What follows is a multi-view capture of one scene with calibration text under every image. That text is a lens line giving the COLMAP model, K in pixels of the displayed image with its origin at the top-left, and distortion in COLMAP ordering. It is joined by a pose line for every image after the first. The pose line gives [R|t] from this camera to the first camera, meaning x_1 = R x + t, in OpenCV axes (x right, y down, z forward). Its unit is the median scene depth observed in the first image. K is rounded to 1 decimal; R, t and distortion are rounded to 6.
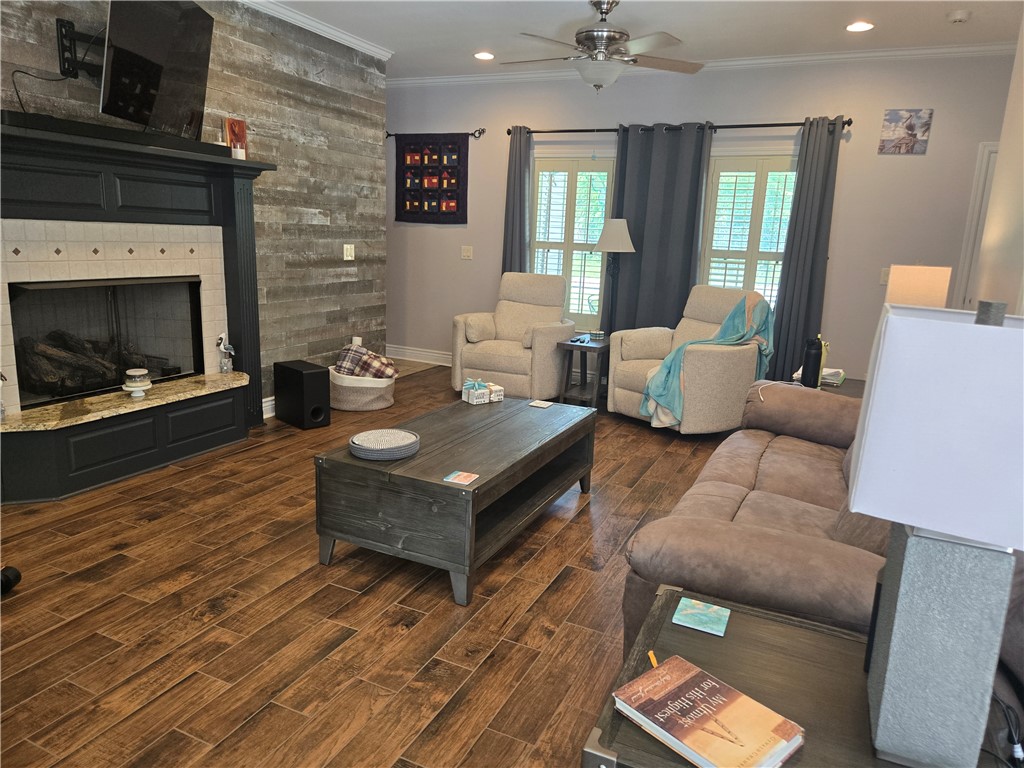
lens RADIAL K [[699.1, 0, 511.5], [0, 699.1, 384.4], [0, 0, 1]] dist [0.042191, -0.021460]
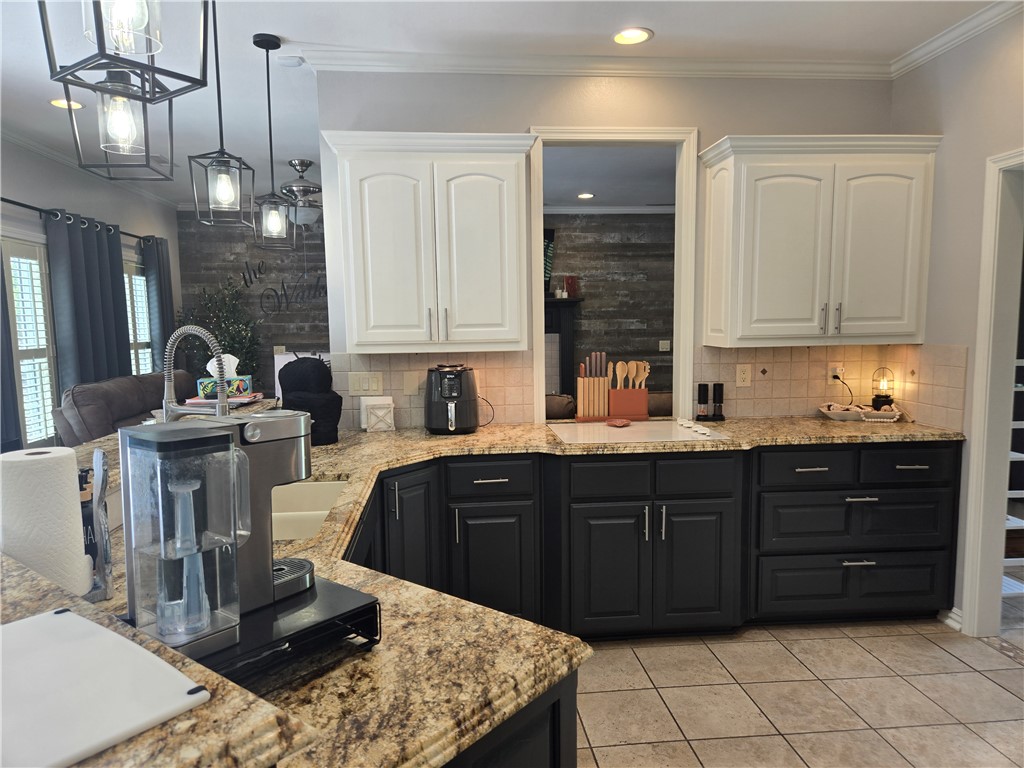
lens RADIAL K [[699.1, 0, 507.4], [0, 699.1, 391.3], [0, 0, 1]] dist [0.042191, -0.021460]
pose [[0.498746, 0.041578, -0.865750, 1.003488], [-0.148033, 0.988259, -0.037818, 0.012563], [0.854013, 0.147021, 0.499045, -0.003685]]
